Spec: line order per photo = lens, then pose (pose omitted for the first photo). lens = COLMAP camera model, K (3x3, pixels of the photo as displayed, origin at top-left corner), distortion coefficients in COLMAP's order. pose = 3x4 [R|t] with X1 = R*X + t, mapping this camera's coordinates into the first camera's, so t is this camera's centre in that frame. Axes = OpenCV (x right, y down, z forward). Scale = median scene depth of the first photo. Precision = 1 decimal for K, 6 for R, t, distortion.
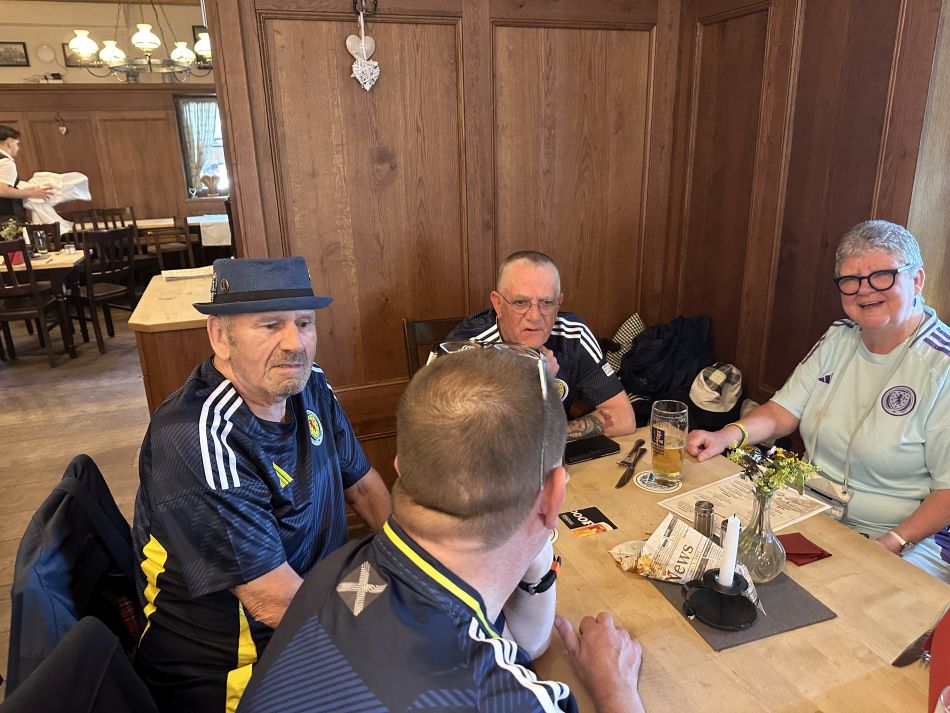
lens RADIAL K [[659.1, 0, 474.2], [0, 659.1, 347.1], [0, 0, 1]] dist [0.148404, -0.238386]
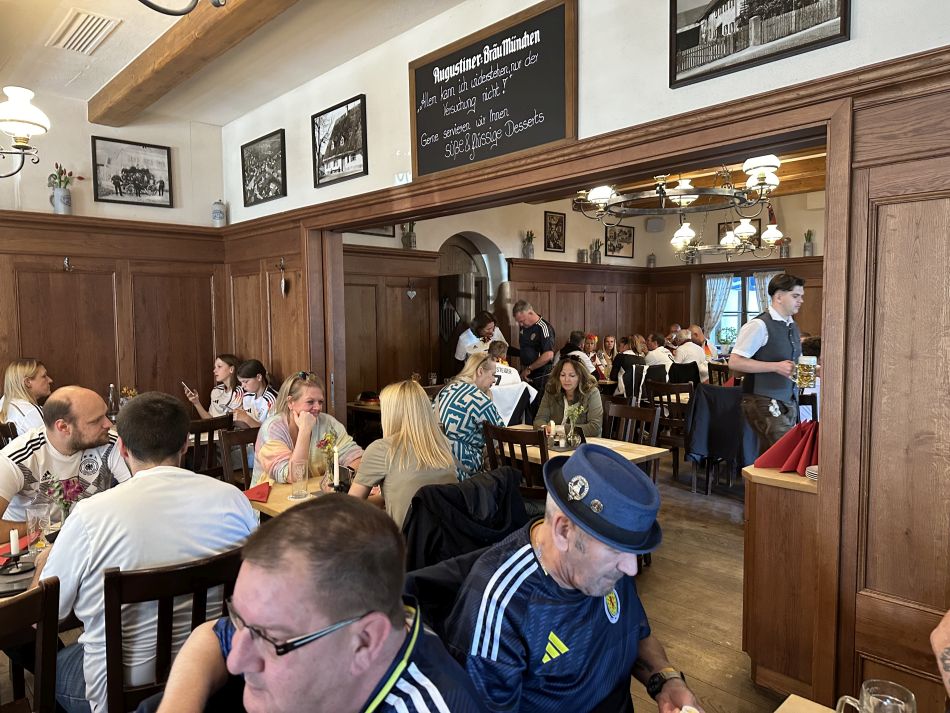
lens RADIAL K [[673.6, 0, 479.0], [0, 673.6, 359.8], [0, 0, 1]] dist [0.028409, -0.041919]
pose [[0.375996, 0.084354, -0.922774, 0.373873], [-0.254525, 0.966945, -0.015318, -0.086432], [0.890979, 0.240629, 0.385038, 0.118705]]
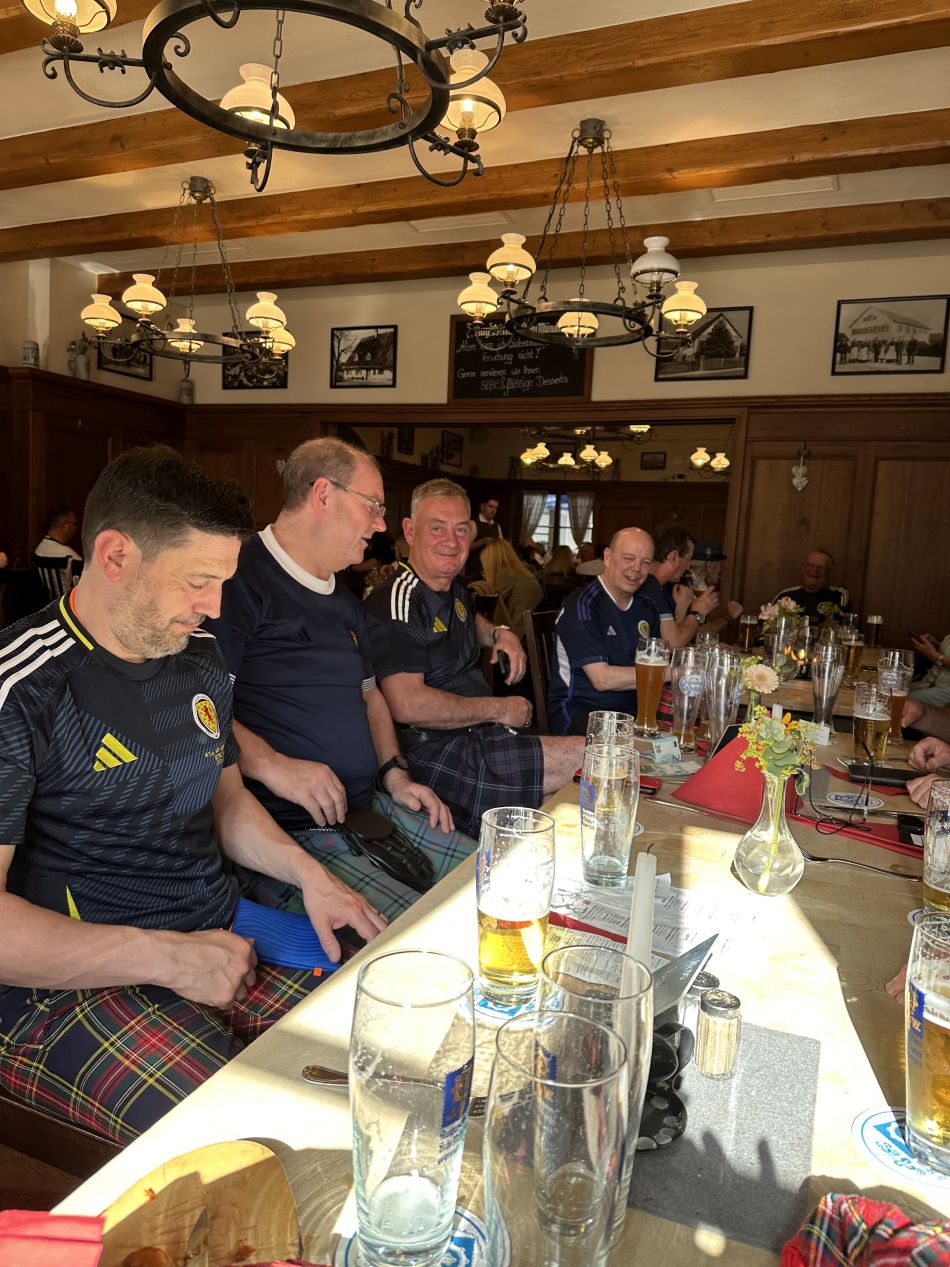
lens RADIAL K [[883.7, 0, 491.7], [0, 883.7, 631.4], [0, 0, 1]] dist [0.038110, -0.043866]
pose [[0.710502, 0.132944, -0.691023, 1.031270], [-0.261343, 0.961610, -0.083708, 0.465500], [0.653366, 0.240068, 0.717970, -1.349528]]
